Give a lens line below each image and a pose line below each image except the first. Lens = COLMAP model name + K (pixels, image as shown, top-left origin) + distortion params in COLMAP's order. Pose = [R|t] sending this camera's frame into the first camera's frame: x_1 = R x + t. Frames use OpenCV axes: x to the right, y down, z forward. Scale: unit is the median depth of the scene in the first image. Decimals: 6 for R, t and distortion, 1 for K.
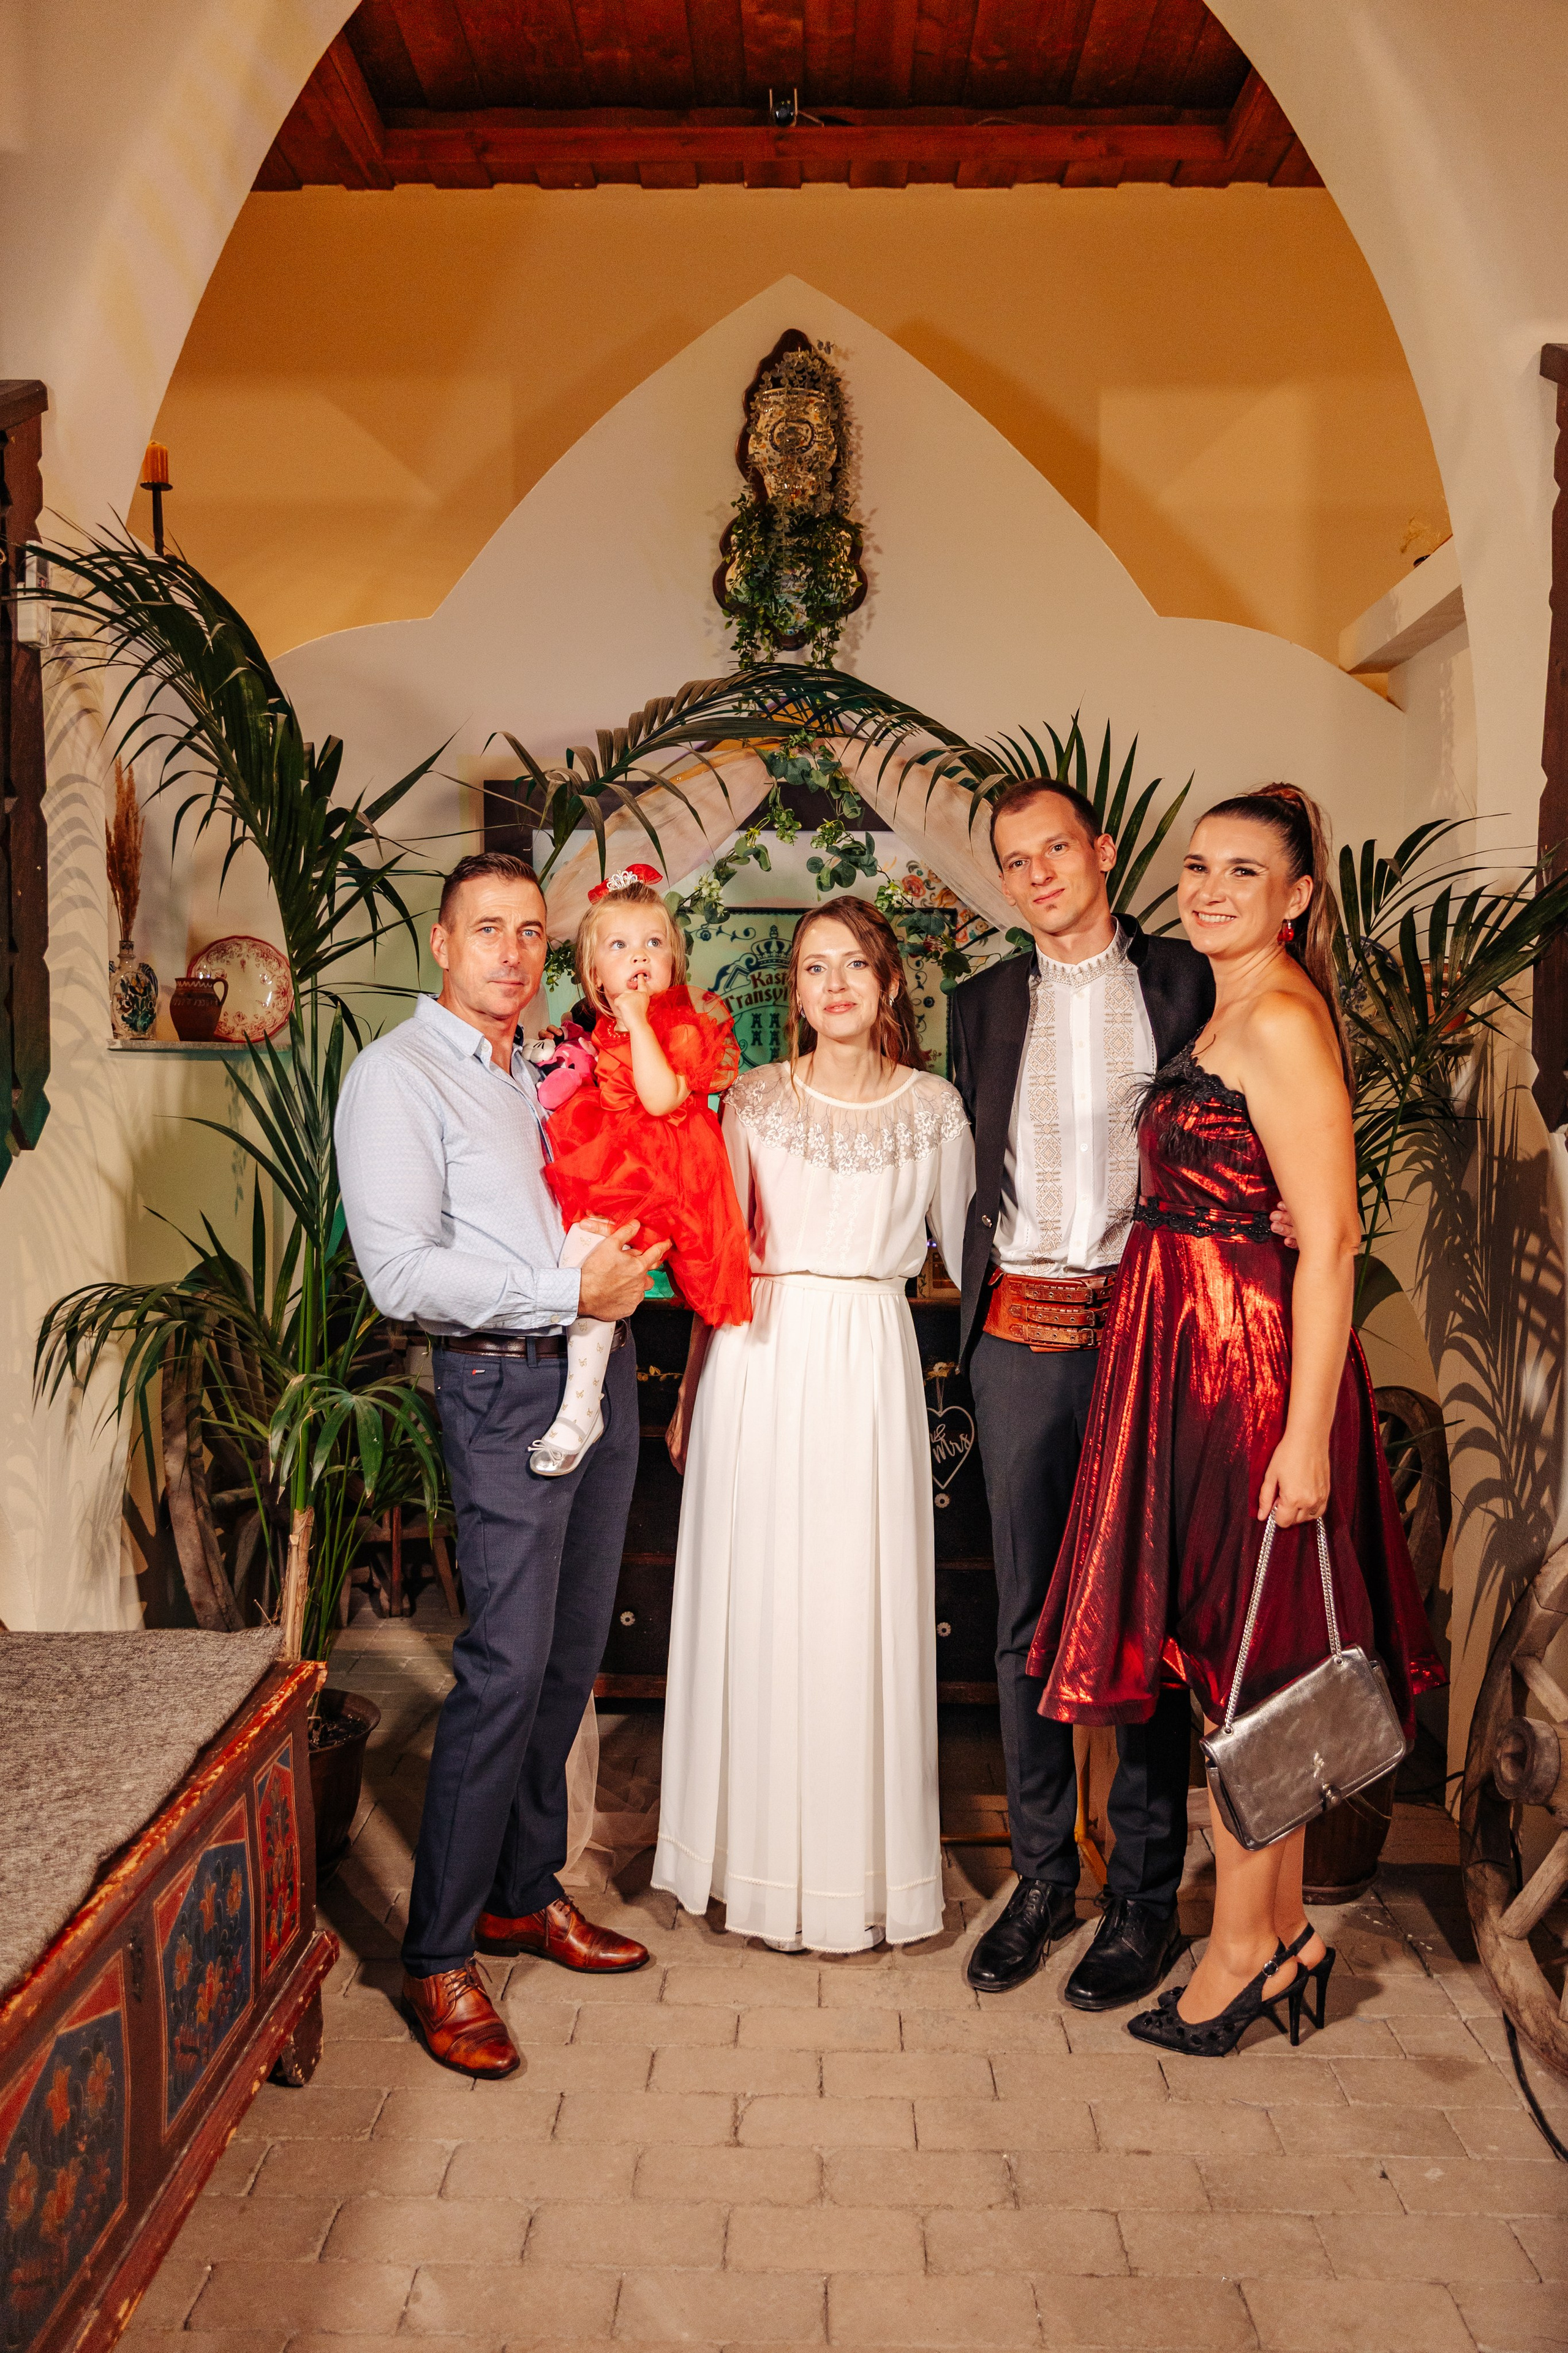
lens RADIAL K [[1844.0, 0, 778.5], [0, 1844.0, 1175.3], [0, 0, 1]] dist [0.006869, -0.010732]
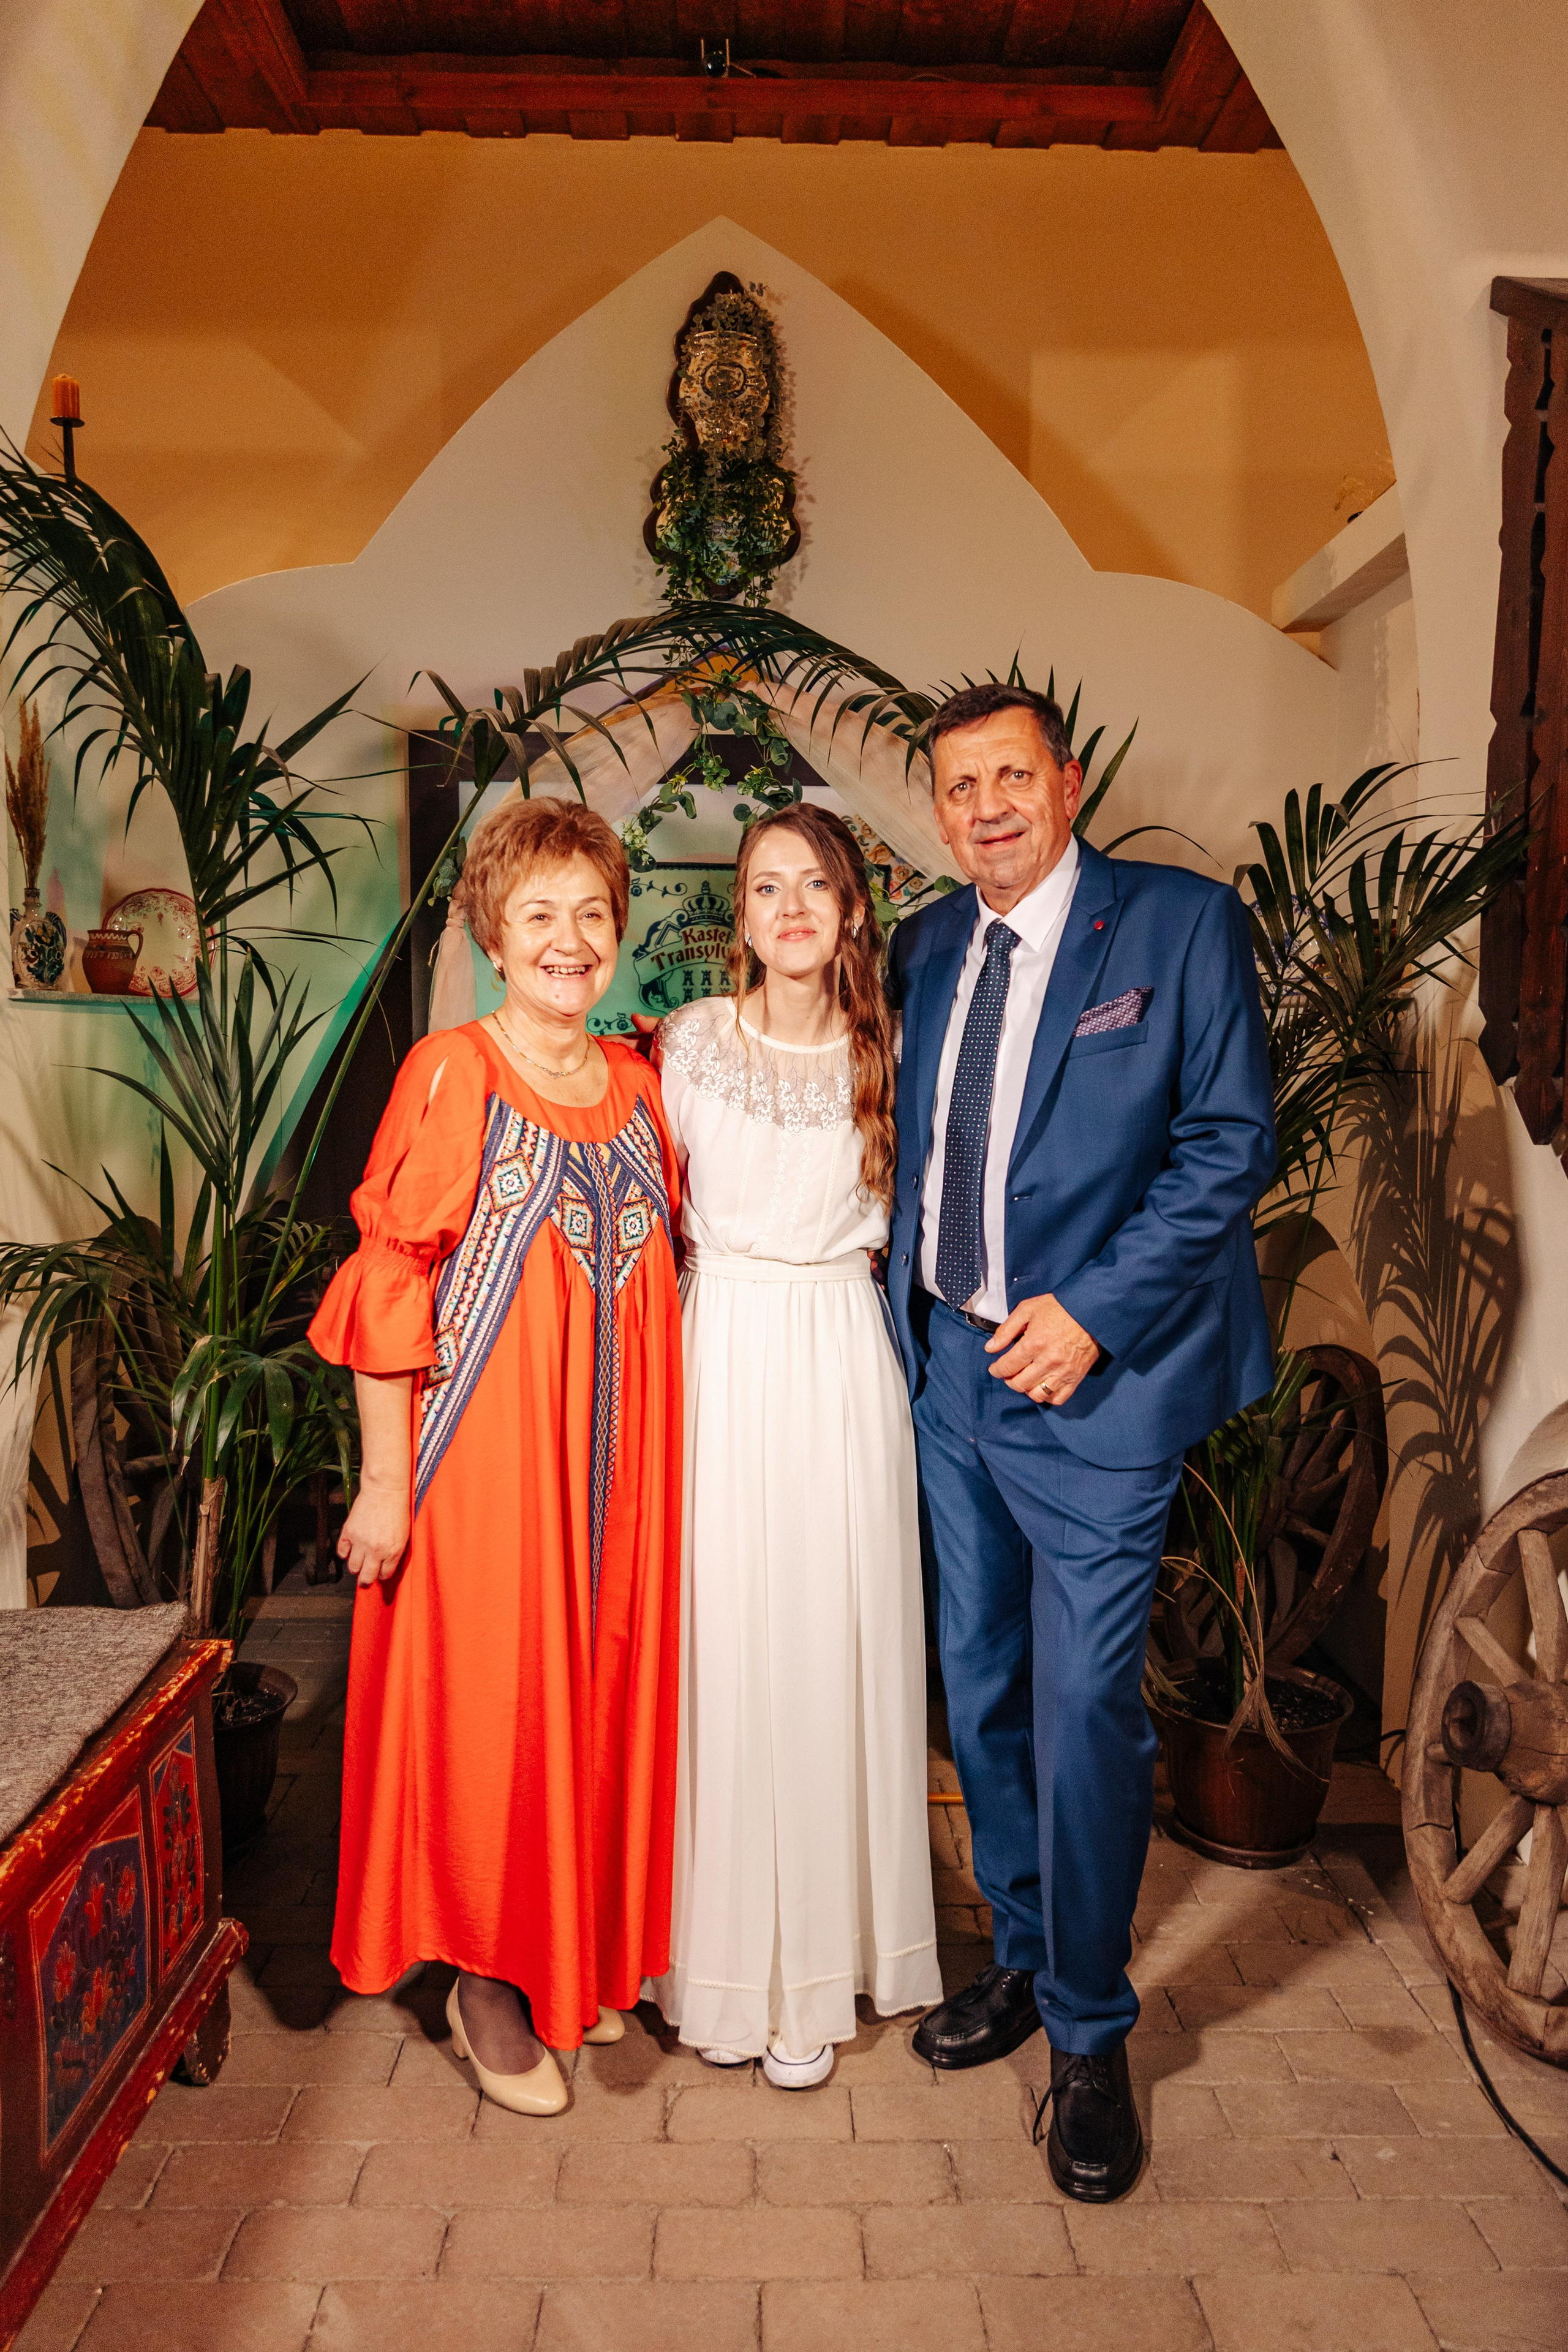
lens RADIAL K [[1782.5, 0, 785.9], [0, 1782.5, 1172.3], [0, 0, 1]] dist [-0.001925, -0.006282]
pose [[0.999141, -0.000578, 0.041427, 0.001095], [-0.000088, 0.999871, 0.016082, 0.006973], [-0.041431, -0.016072, 0.999012, 0.061429]]
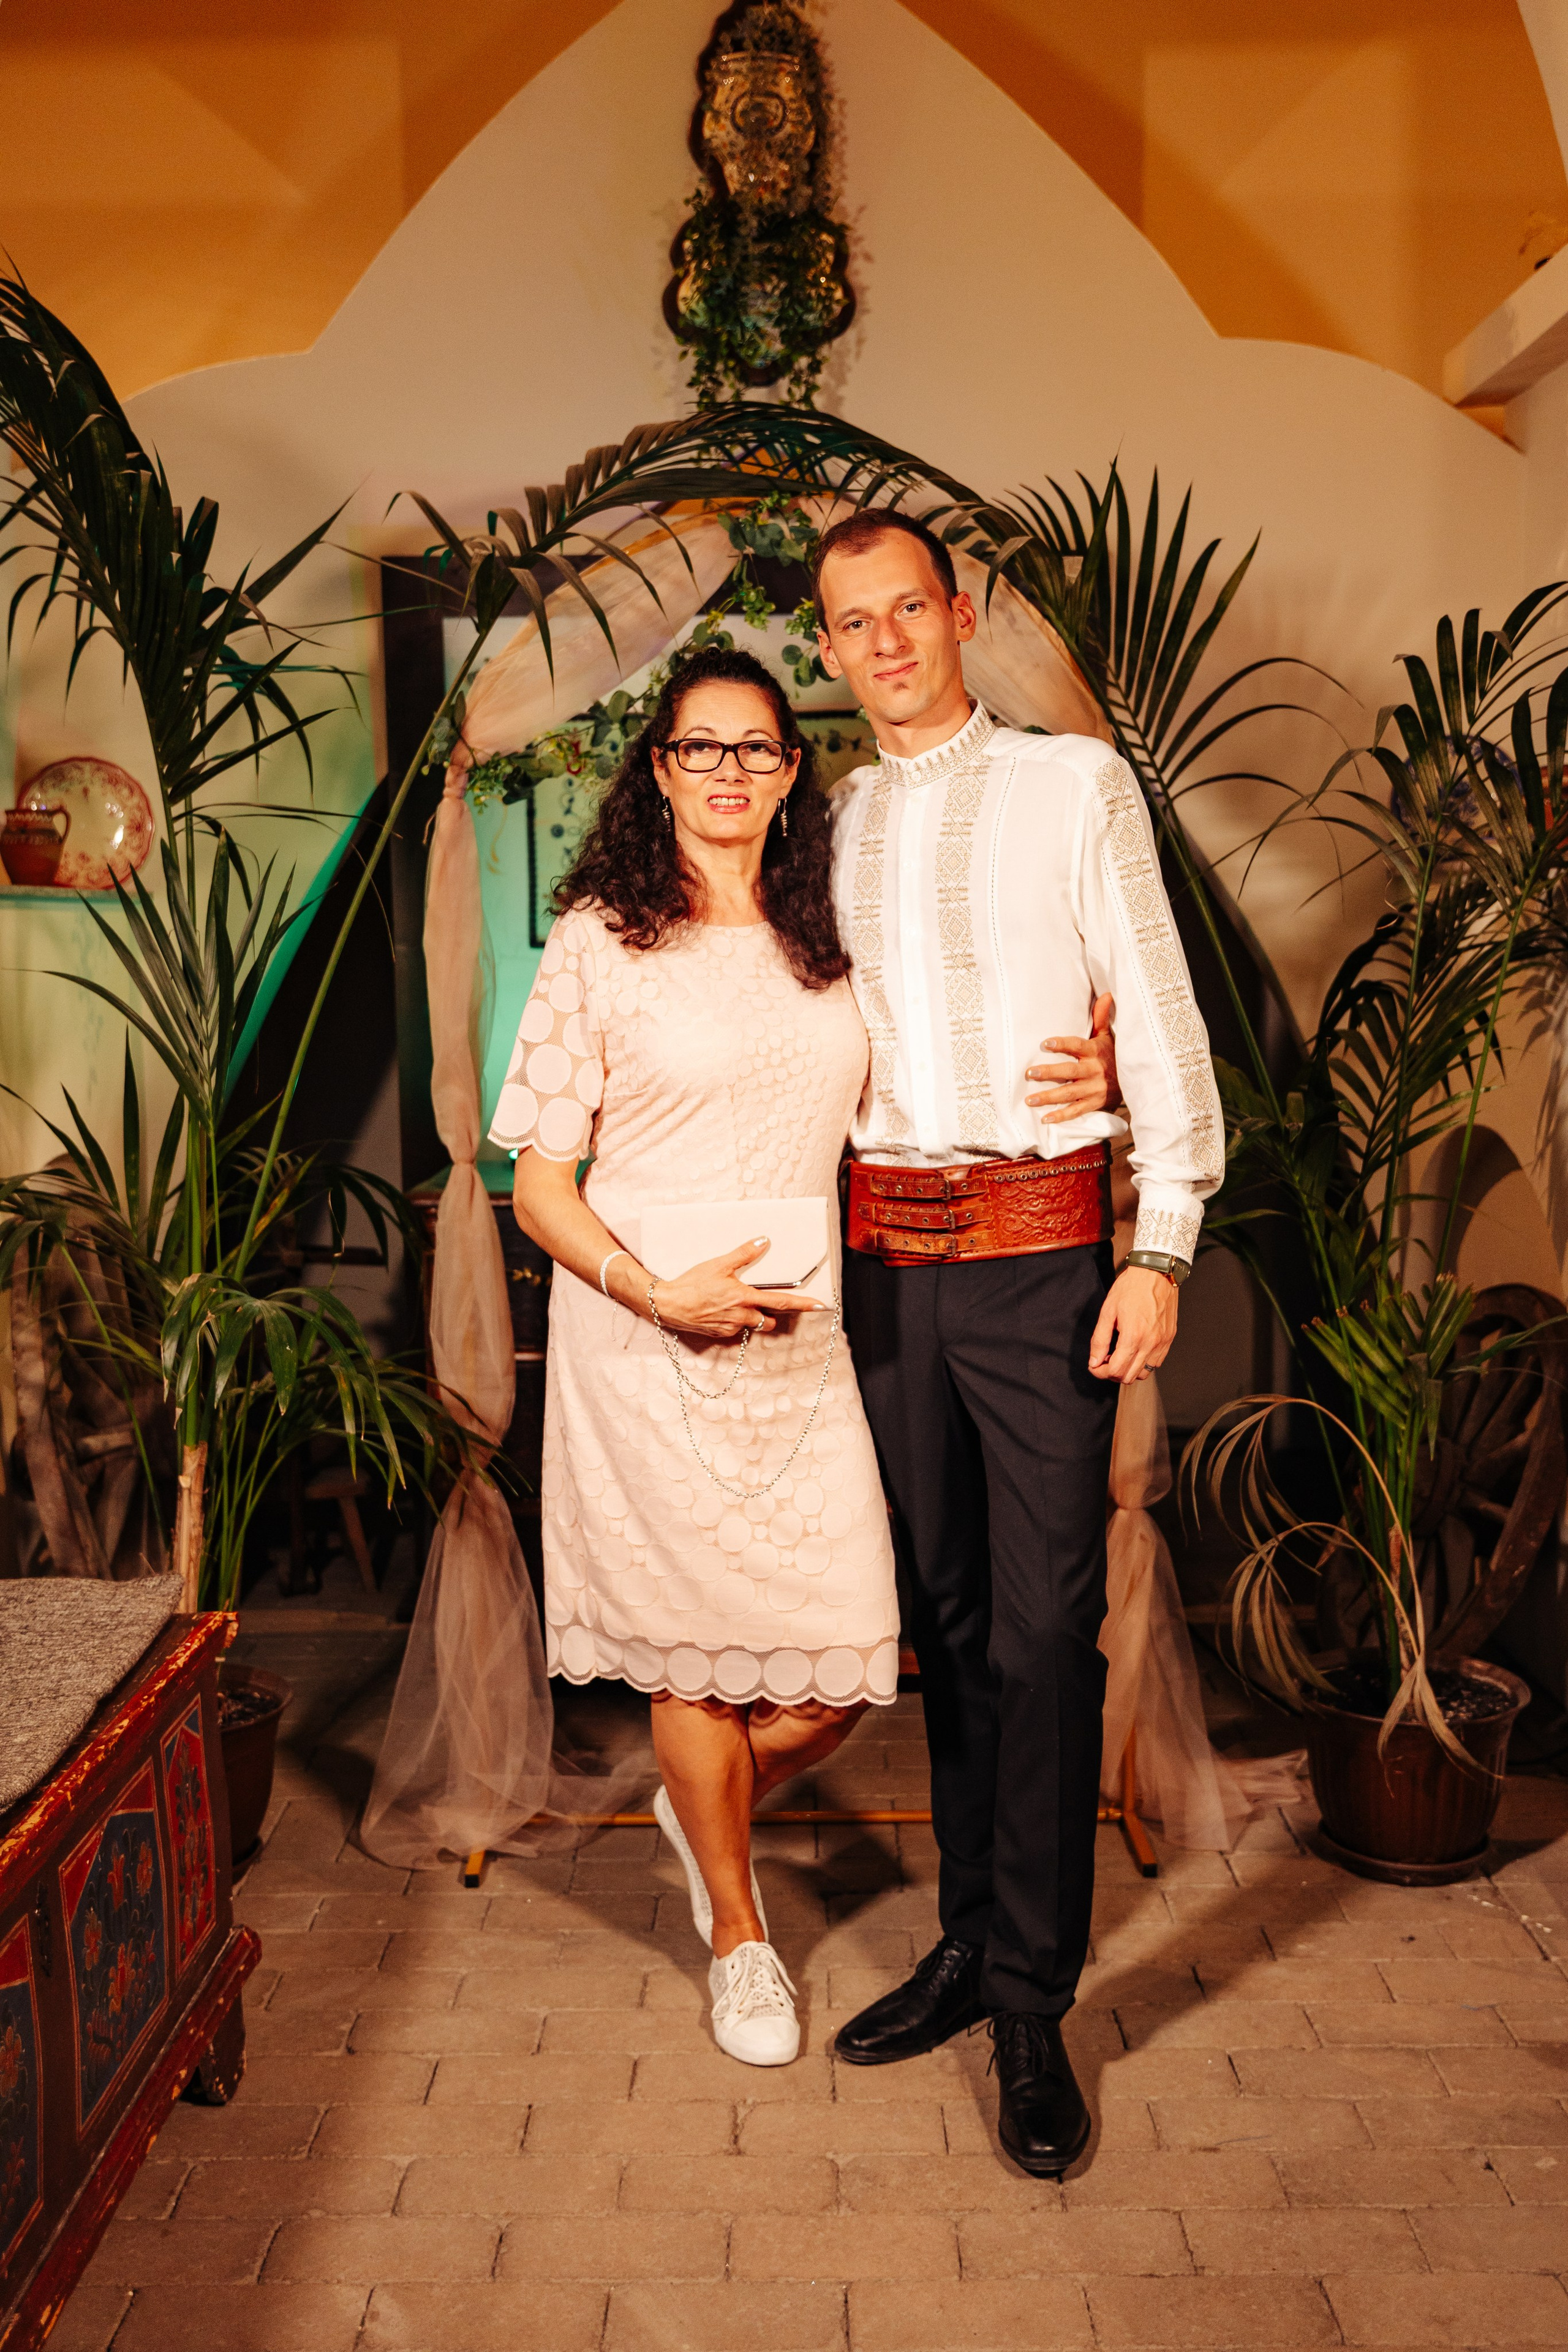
lens RADIAL K [[2355.4, 0, 784.7], [0, 2355.4, 1185.4], [0, 0, 1]] dist [0.003524, -0.008536]
pose [[0.999724, -0.018092, 0.014994, -0.006451], [0.017358, 0.998709, 0.047742, 0.017787], [-0.015839, -0.047469, 0.998747, -0.051629]]
